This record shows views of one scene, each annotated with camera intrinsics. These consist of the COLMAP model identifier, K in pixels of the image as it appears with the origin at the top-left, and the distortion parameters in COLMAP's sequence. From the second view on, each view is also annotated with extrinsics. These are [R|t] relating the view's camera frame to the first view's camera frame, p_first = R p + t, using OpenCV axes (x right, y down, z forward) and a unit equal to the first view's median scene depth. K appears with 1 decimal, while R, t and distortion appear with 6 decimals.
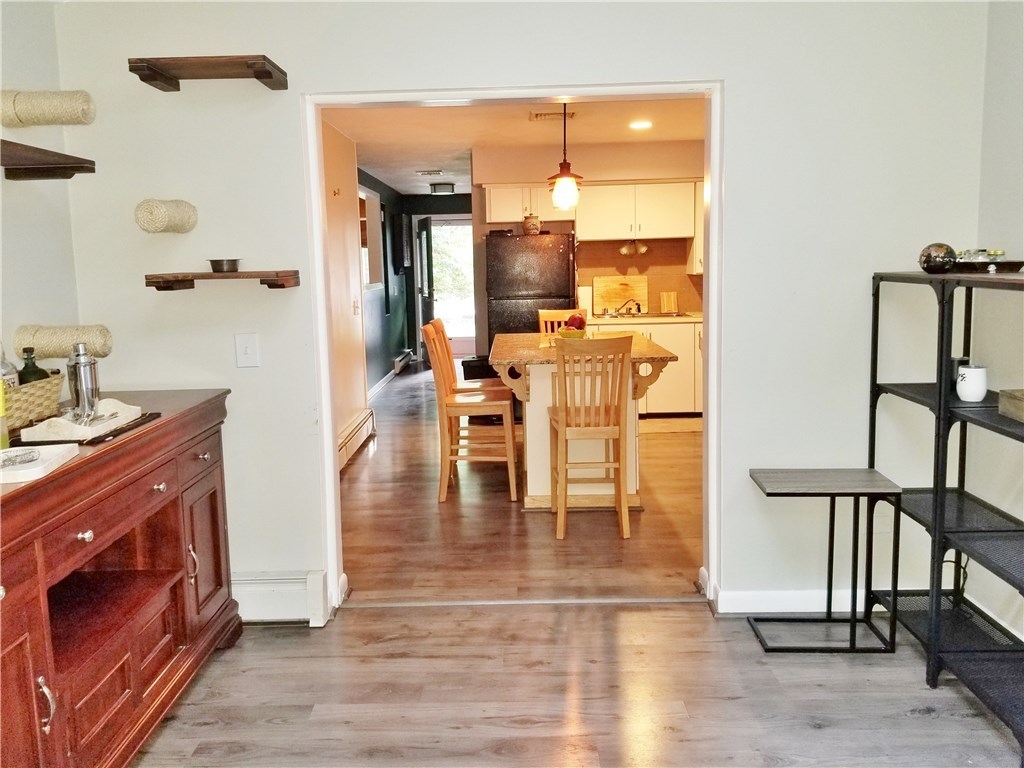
lens RADIAL K [[801.6, 0, 508.7], [0, 801.6, 365.6], [0, 0, 1]] dist [0.082354, -0.130521]
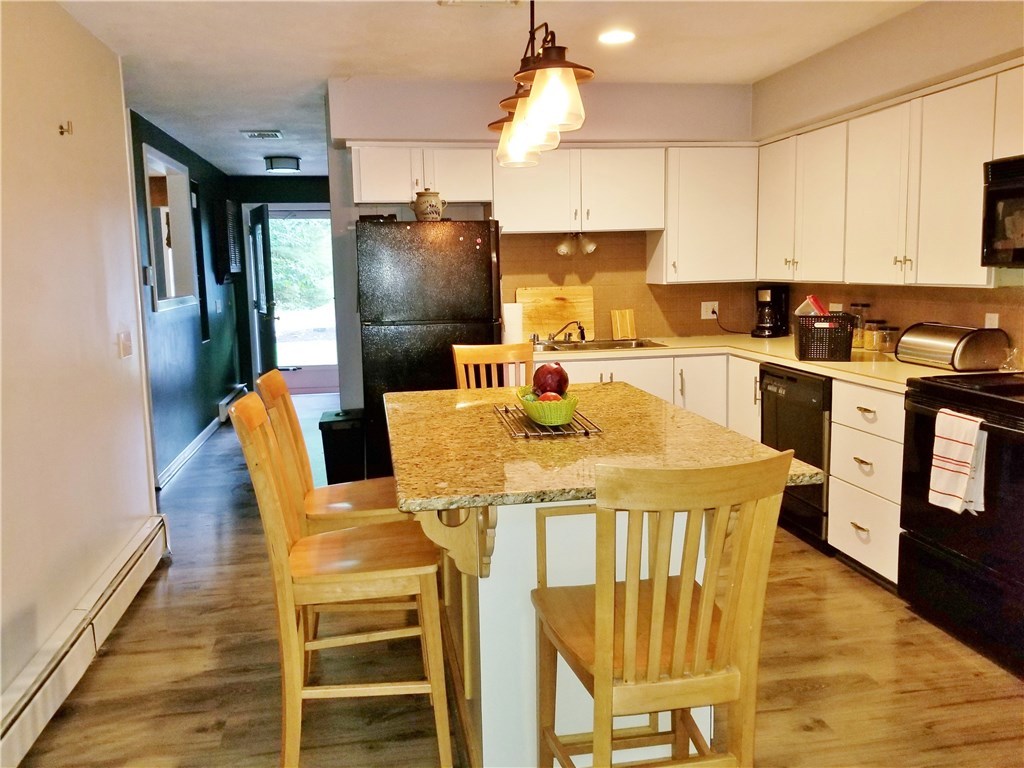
lens RADIAL K [[801.6, 0, 508.7], [0, 801.6, 365.6], [0, 0, 1]] dist [0.082354, -0.130521]
pose [[0.983381, -0.021226, 0.180310, -0.023749], [0.022802, 0.999718, -0.006672, -0.040711], [-0.180118, 0.010673, 0.983587, 0.337136]]
